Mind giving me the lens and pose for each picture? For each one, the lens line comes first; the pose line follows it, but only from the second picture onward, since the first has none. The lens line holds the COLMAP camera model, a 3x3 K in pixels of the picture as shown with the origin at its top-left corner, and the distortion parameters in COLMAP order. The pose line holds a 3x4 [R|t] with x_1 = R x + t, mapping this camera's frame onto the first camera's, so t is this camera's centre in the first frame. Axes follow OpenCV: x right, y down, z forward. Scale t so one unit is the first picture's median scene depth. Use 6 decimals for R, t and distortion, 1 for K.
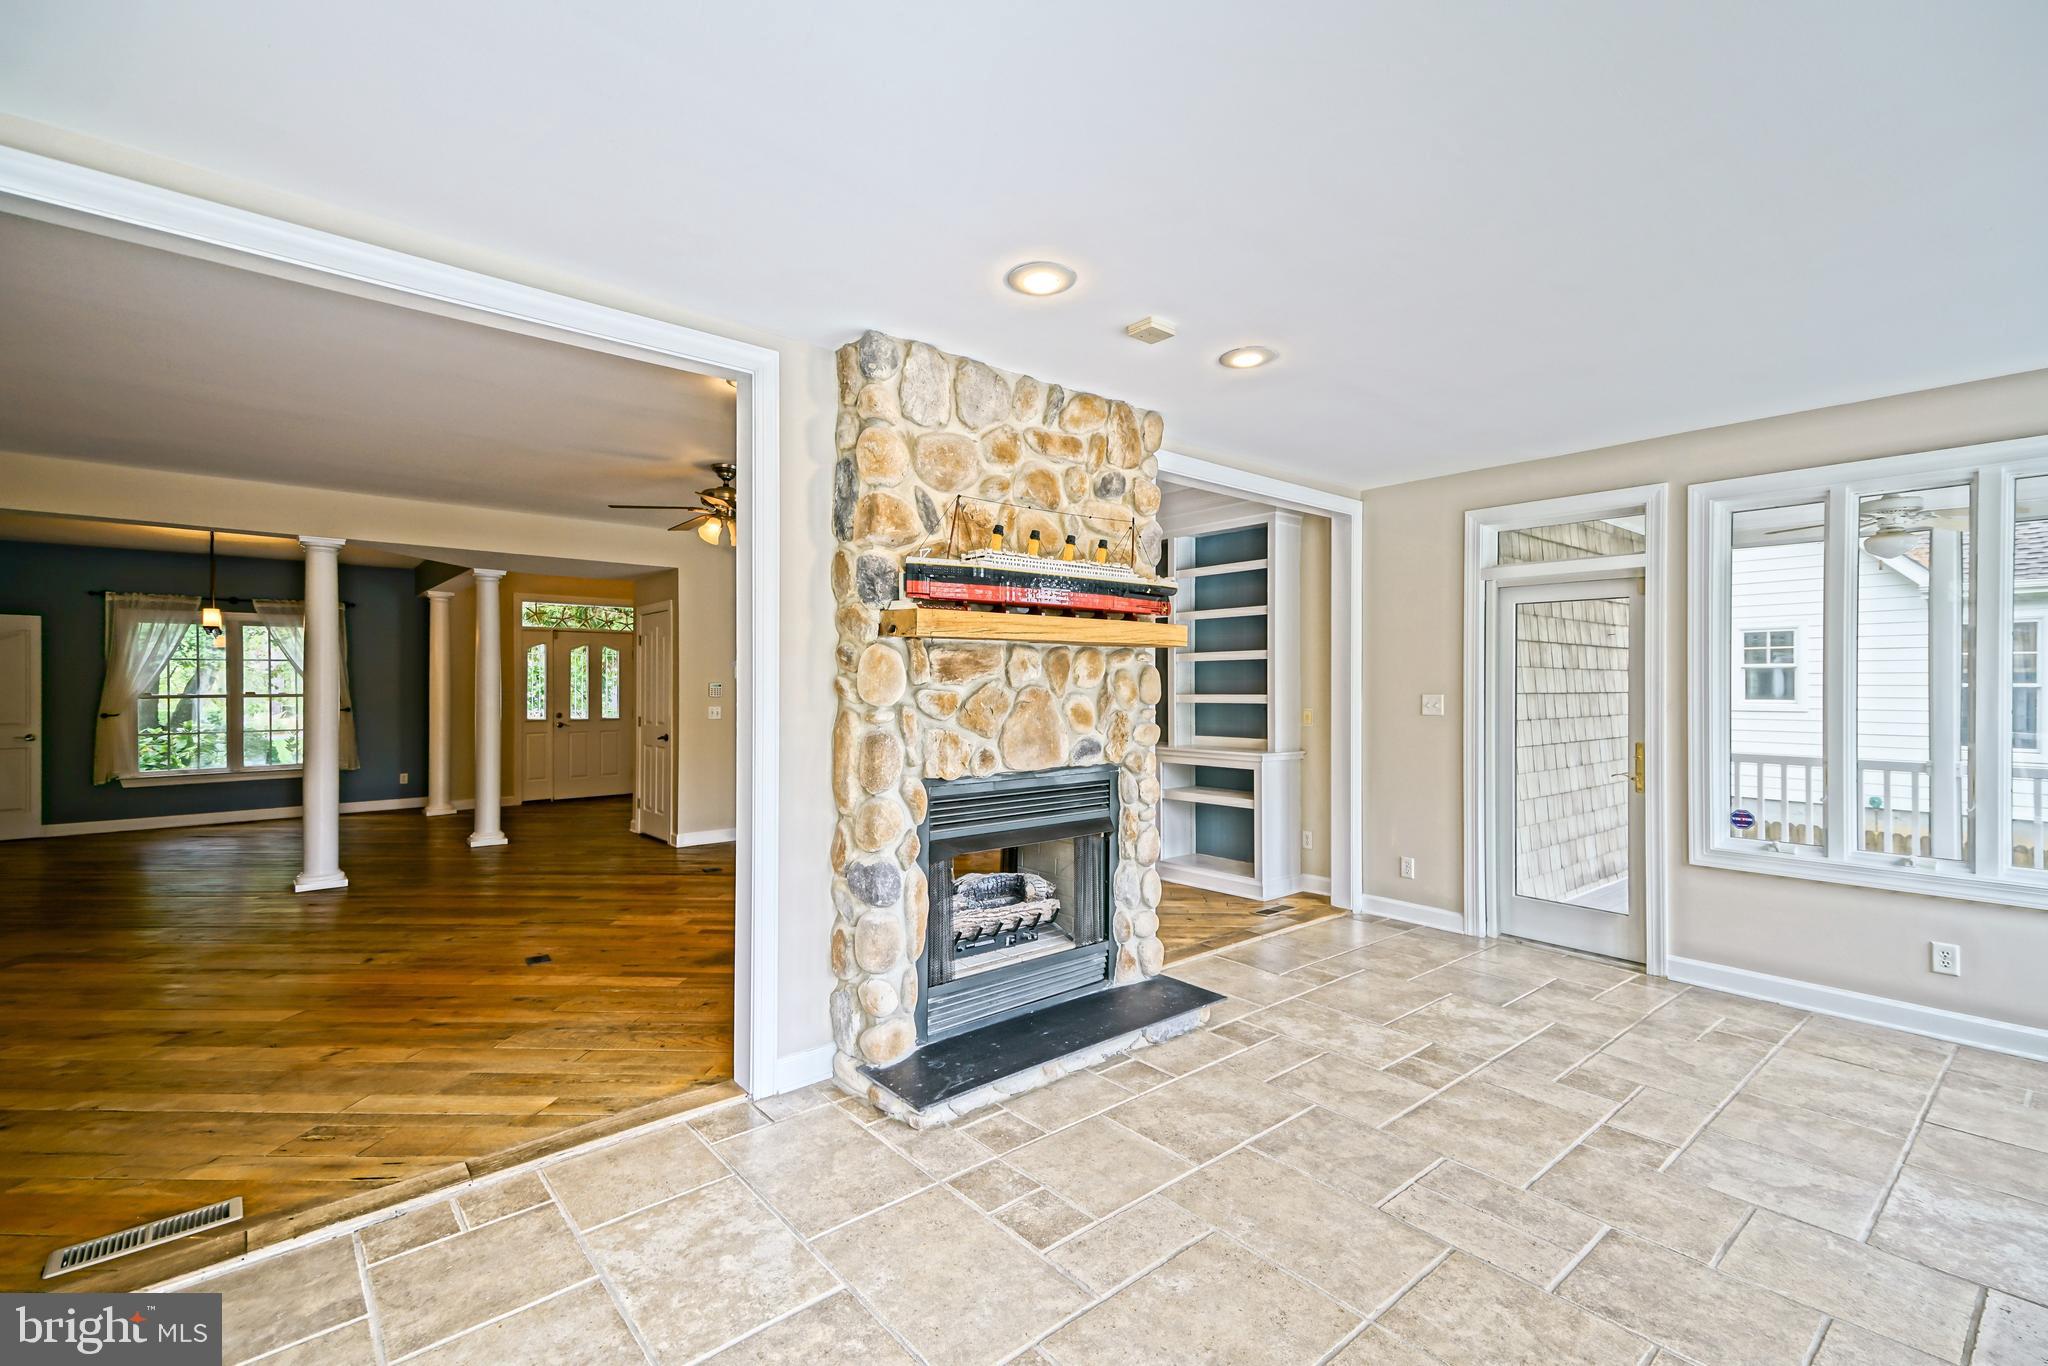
lens RADIAL K [[906.3, 0, 1018.9], [0, 906.3, 682.8], [0, 0, 1]] dist [0.044977, -0.006104]
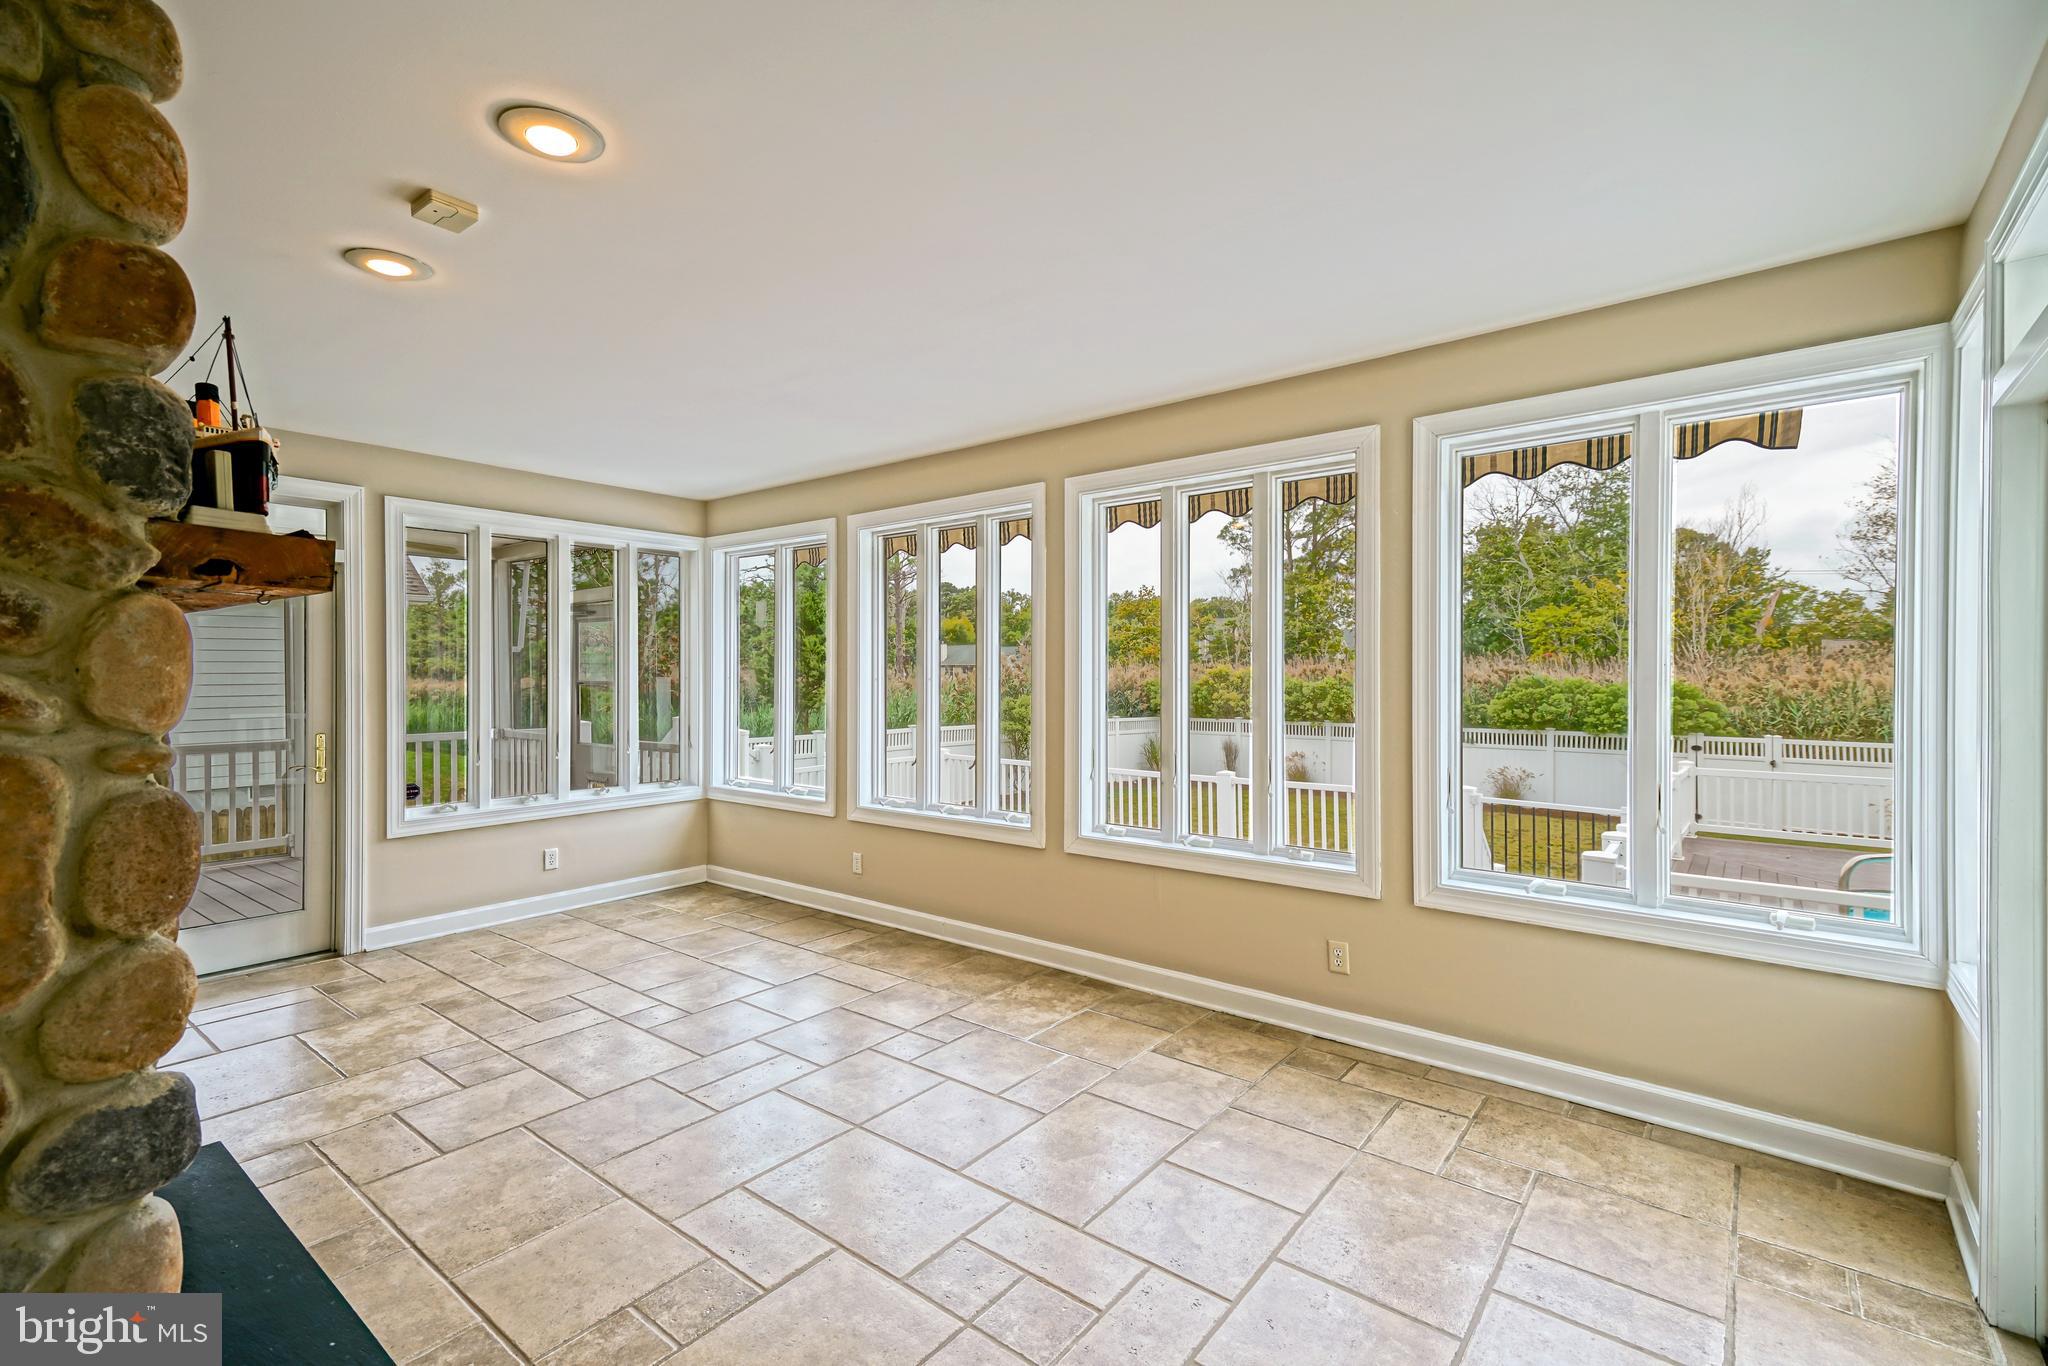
lens RADIAL K [[906.3, 0, 1009.5], [0, 906.3, 673.8], [0, 0, 1]] dist [0.044977, -0.006104]
pose [[-0.189665, 0.001093, 0.981848, -0.560743], [-0.002054, 0.999997, -0.001510, 0.002434], [-0.981847, -0.002303, -0.189662, 0.563871]]
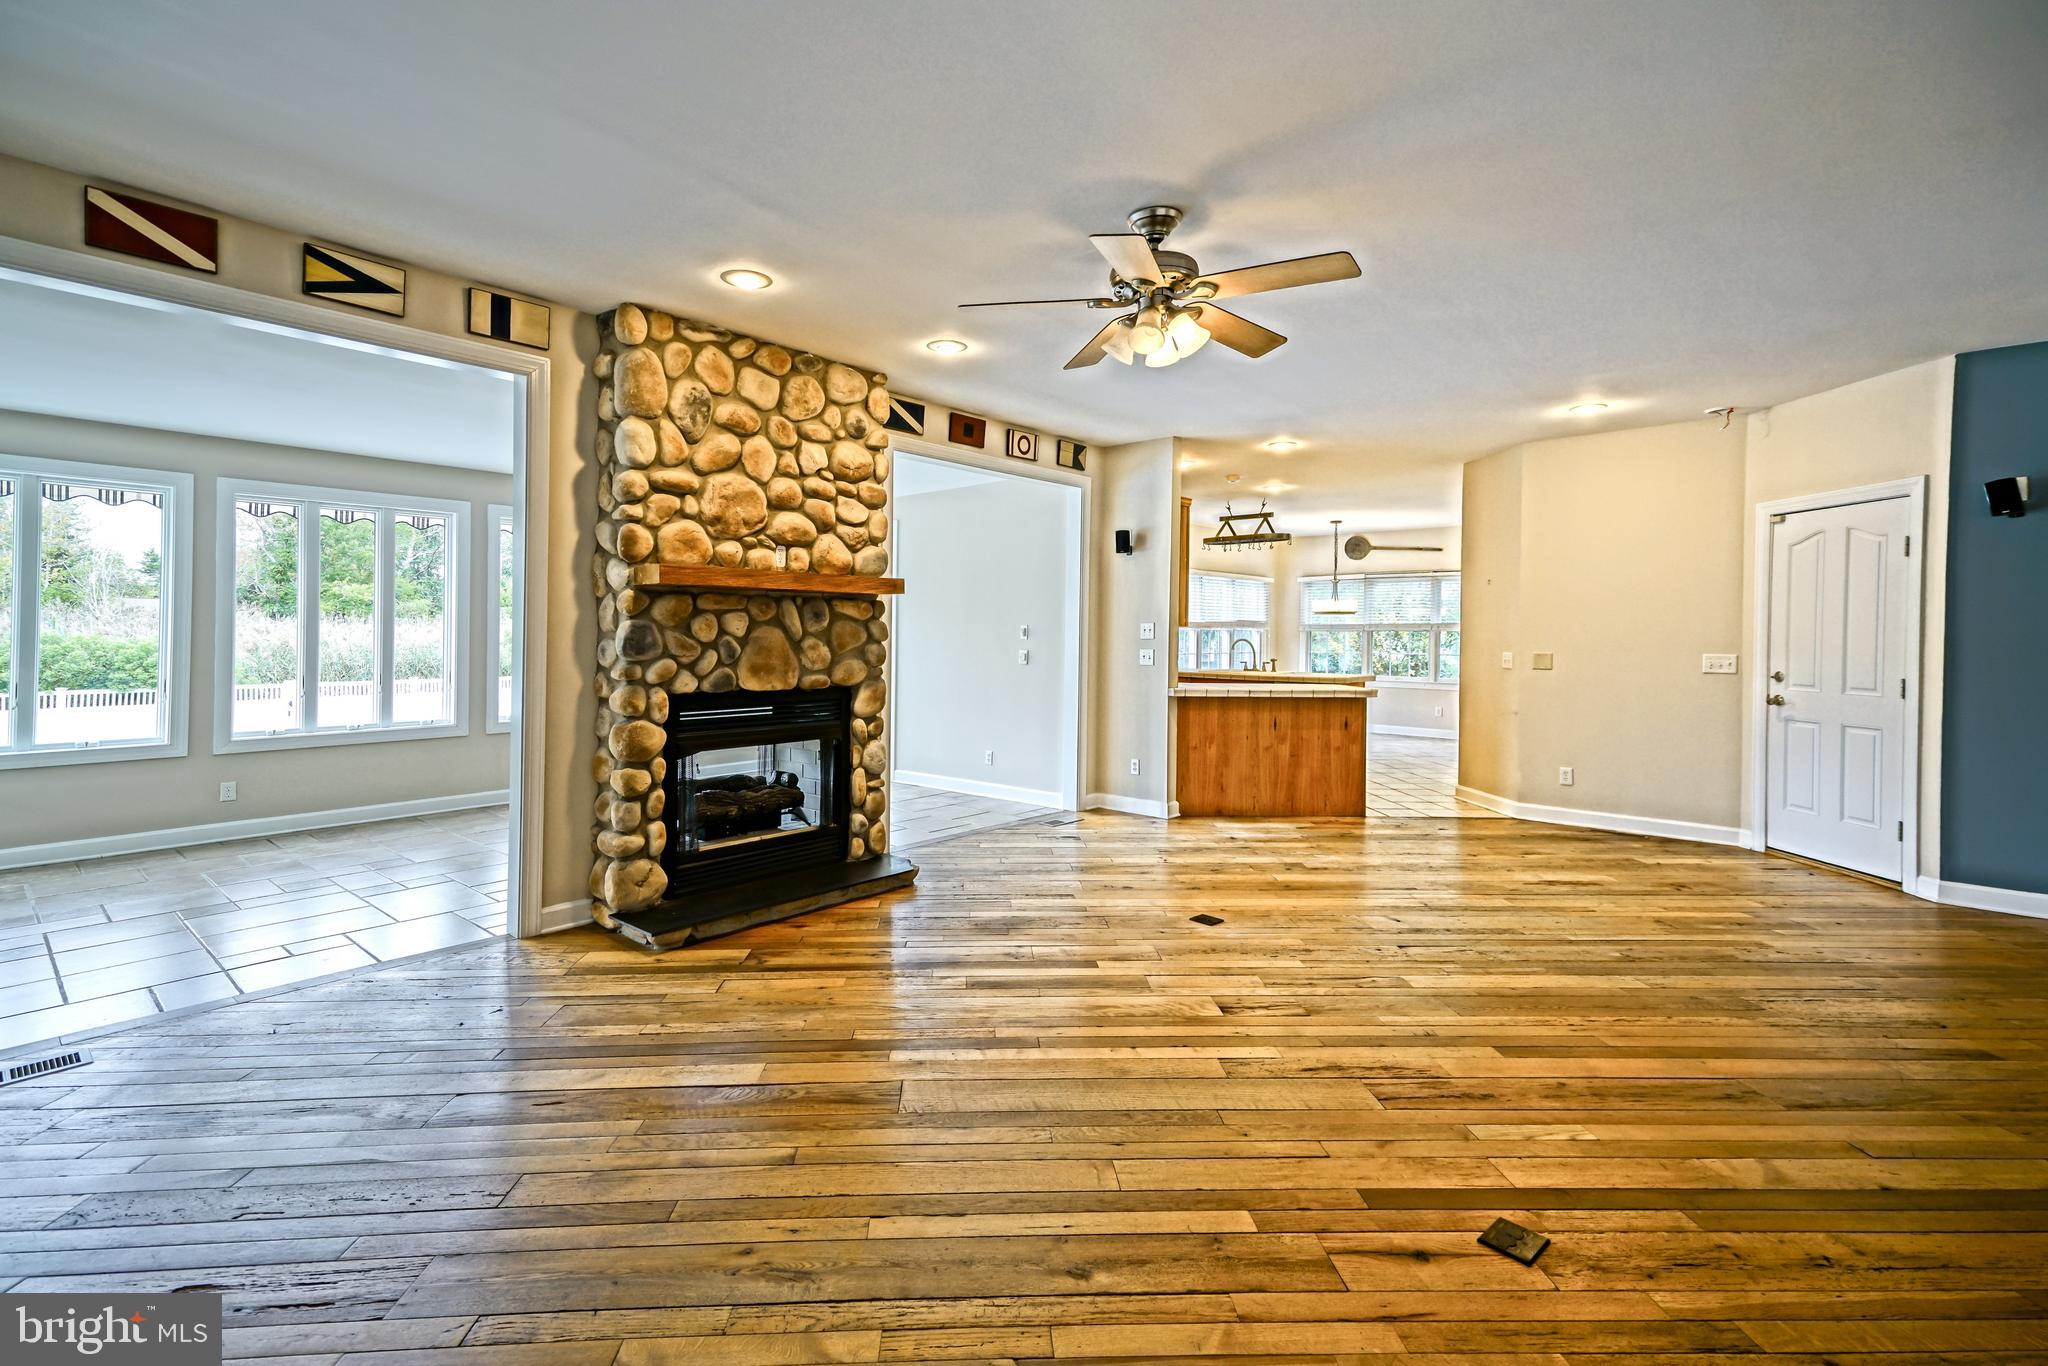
lens RADIAL K [[906.3, 0, 1001.2], [0, 906.3, 634.0], [0, 0, 1]] dist [0.044977, -0.006104]
pose [[-0.990536, -0.003214, -0.137216, -0.243683], [-0.002645, 0.999987, -0.004328, 0.022294], [0.137228, -0.003924, -0.990532, 2.326986]]
